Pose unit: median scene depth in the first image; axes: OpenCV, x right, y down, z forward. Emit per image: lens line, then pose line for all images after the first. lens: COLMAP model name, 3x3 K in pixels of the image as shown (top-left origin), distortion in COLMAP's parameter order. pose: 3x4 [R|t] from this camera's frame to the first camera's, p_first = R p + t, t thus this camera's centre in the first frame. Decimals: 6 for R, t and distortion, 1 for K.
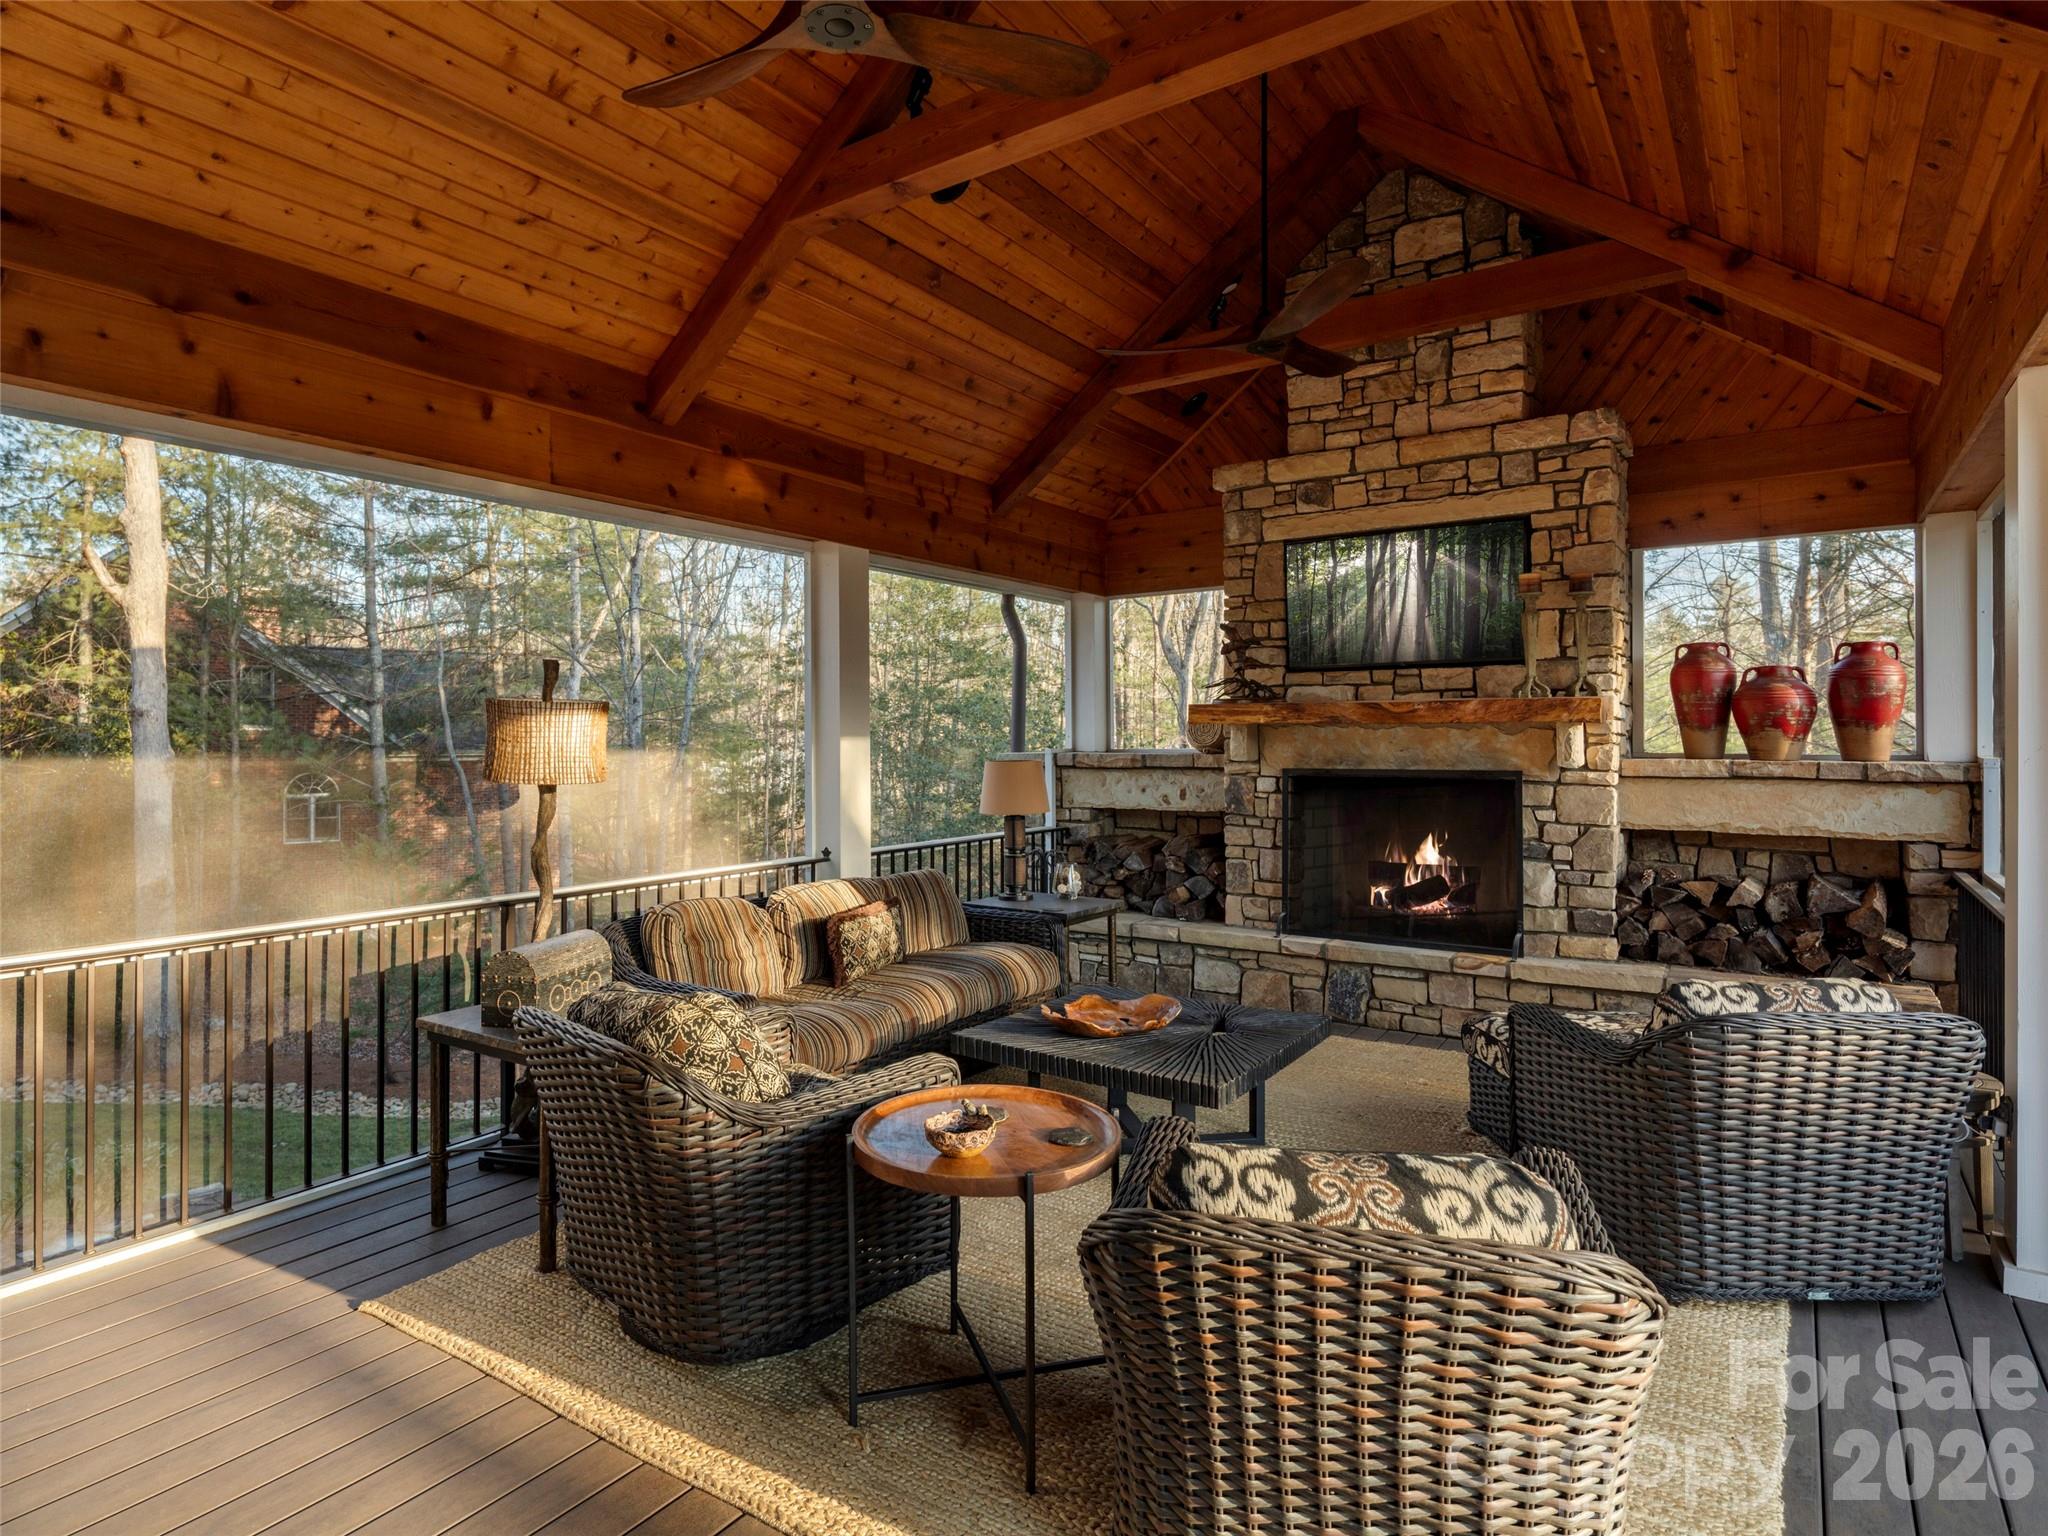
lens RADIAL K [[1128.2, 0, 1083.7], [0, 1128.2, 727.9], [0, 0, 1]] dist [0.004828, -0.000031]
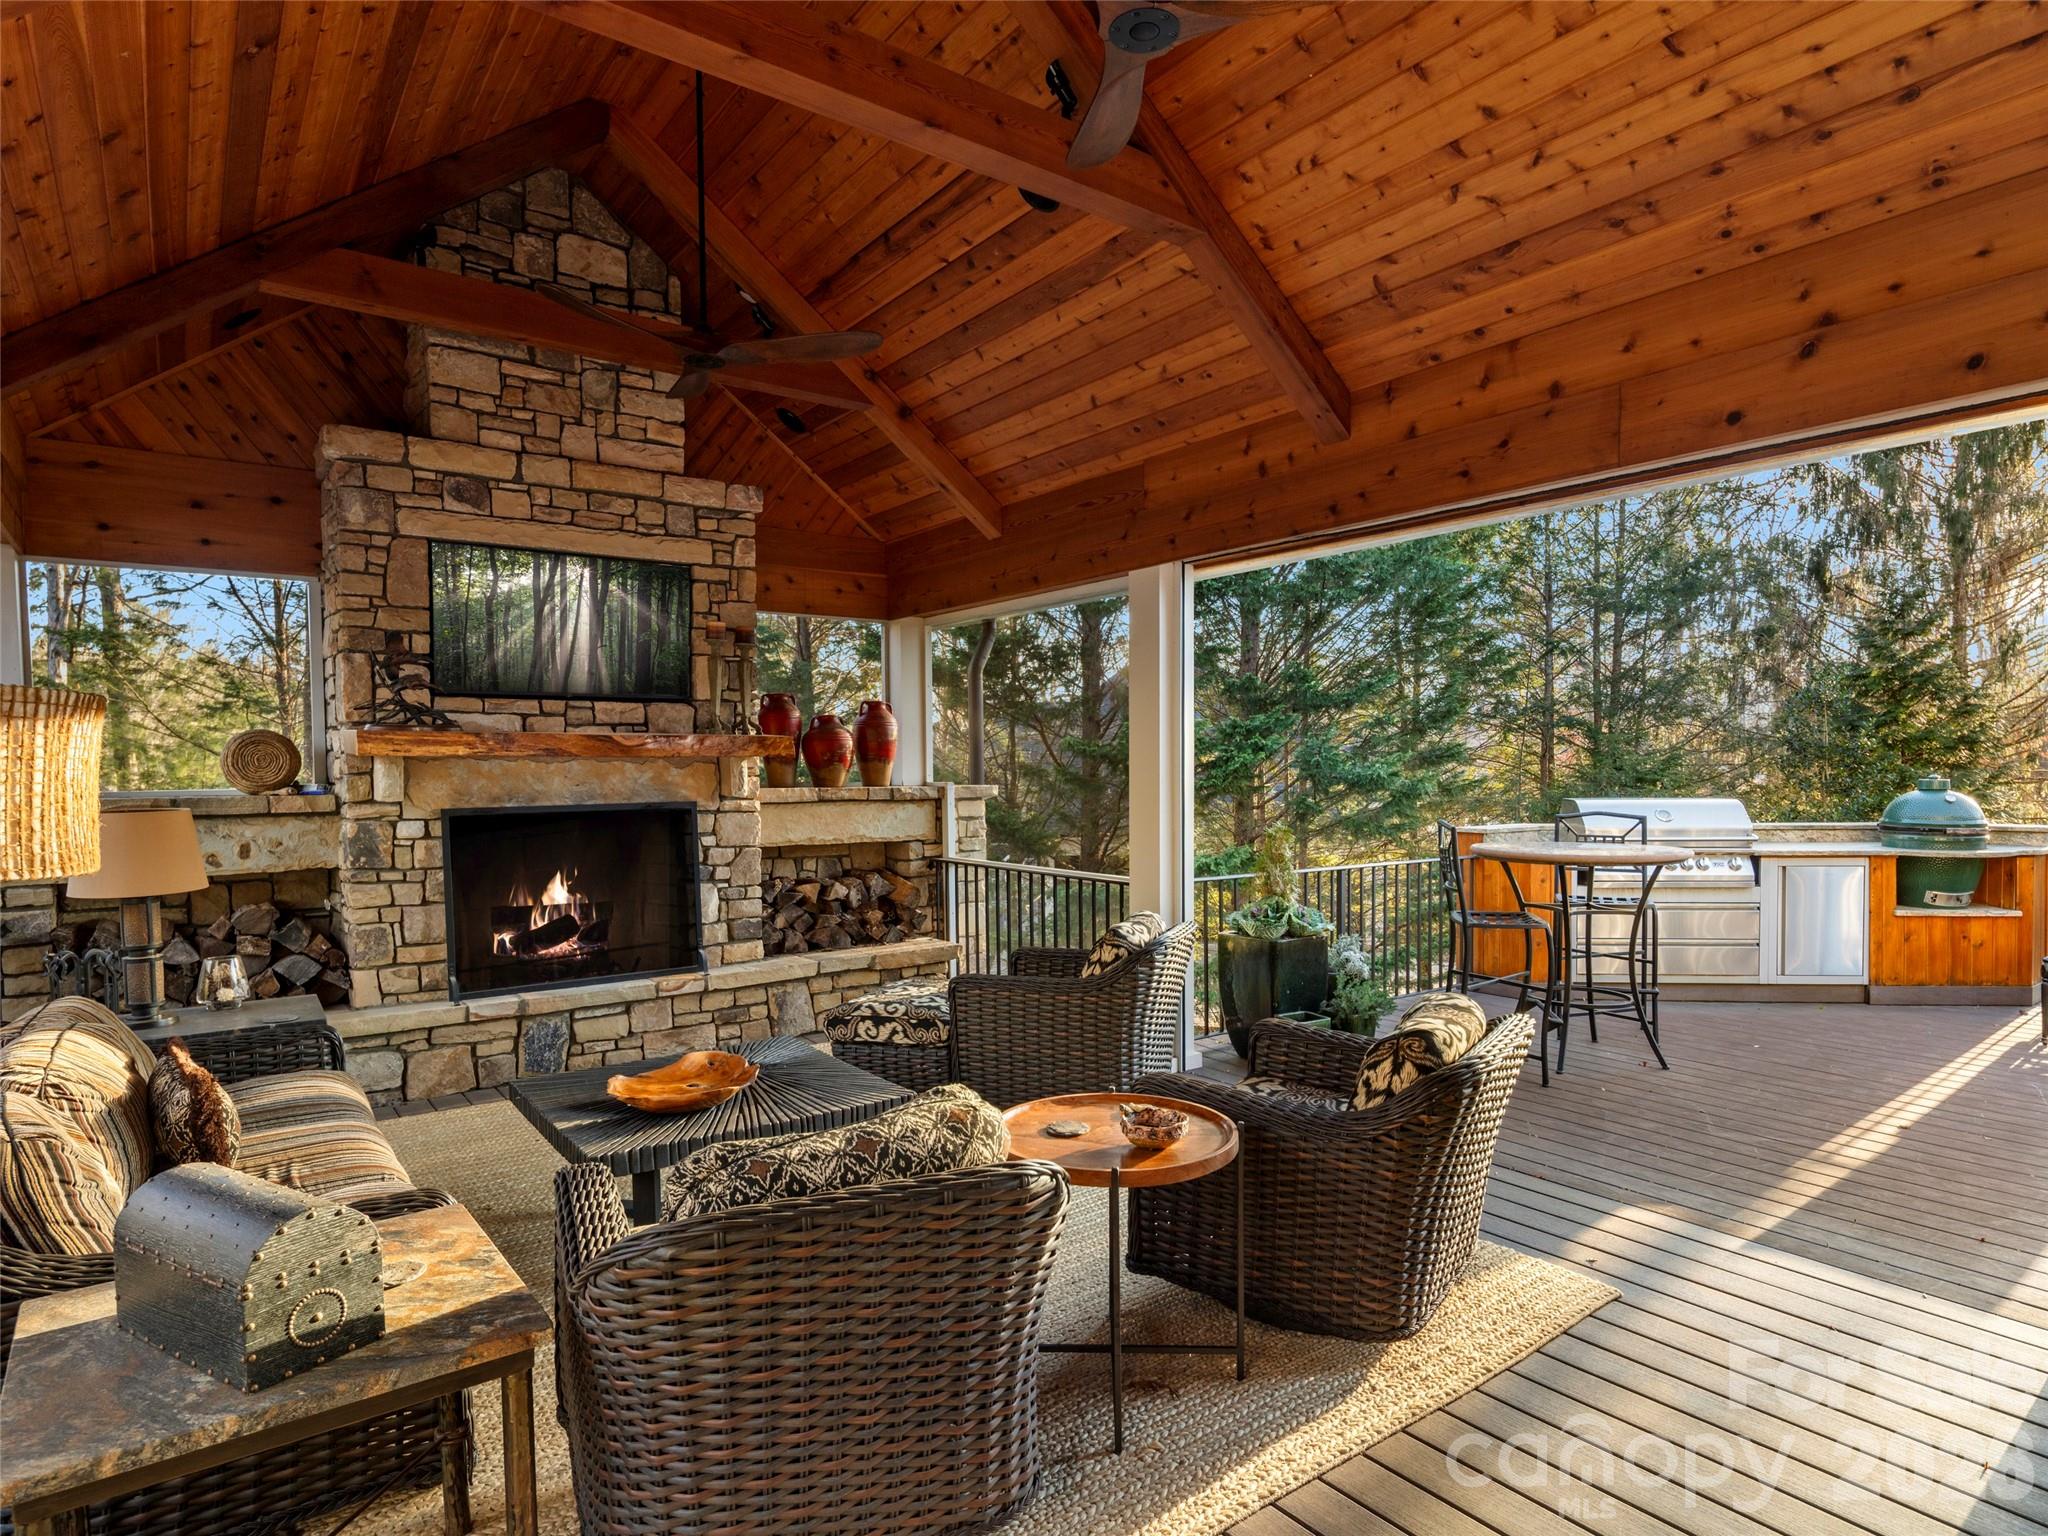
lens RADIAL K [[1107.5, 0, 1025.3], [0, 1107.5, 799.8], [0, 0, 1]] dist [0.003580, -0.001267]
pose [[0.347091, -0.027623, 0.937424, -0.472112], [-0.000175, 0.999564, 0.029519, 0.004565], [-0.937831, -0.010410, 0.346935, 0.310213]]
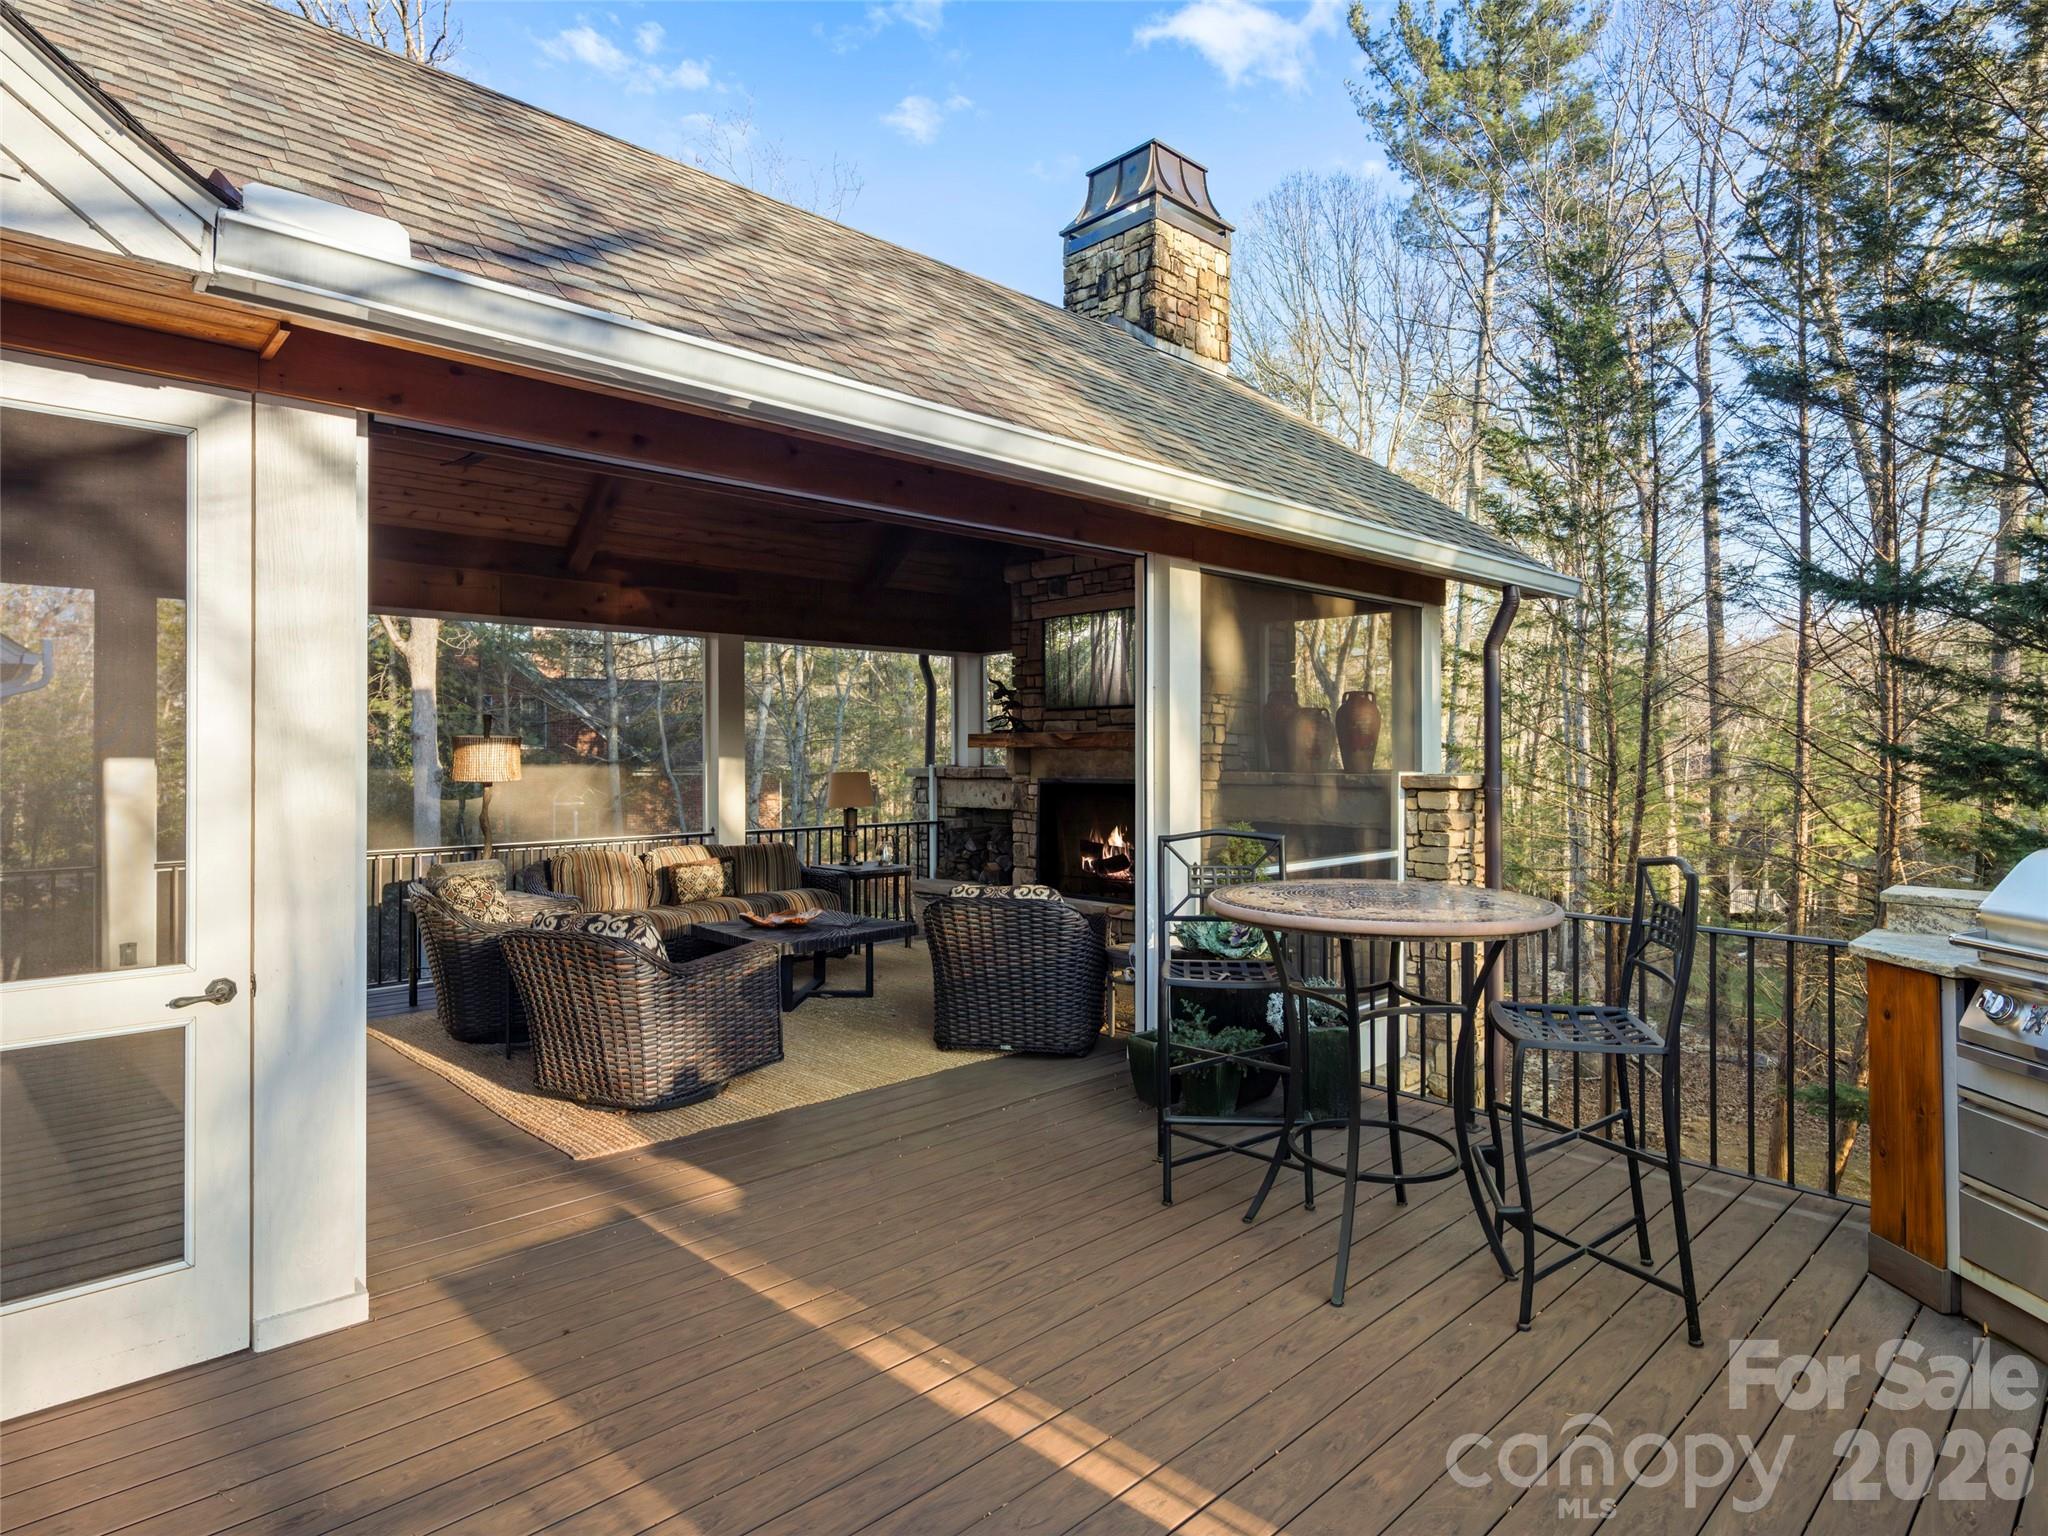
lens RADIAL K [[1035.4, 0, 1024.0], [0, 1035.4, 768.0], [0, 0, 1]] dist [0.023222, -0.000037]
pose [[0.982046, 0.002085, -0.188630, 0.420443], [0.001987, 0.999769, 0.021396, -0.005956], [0.188631, -0.021387, 0.981815, -0.302244]]
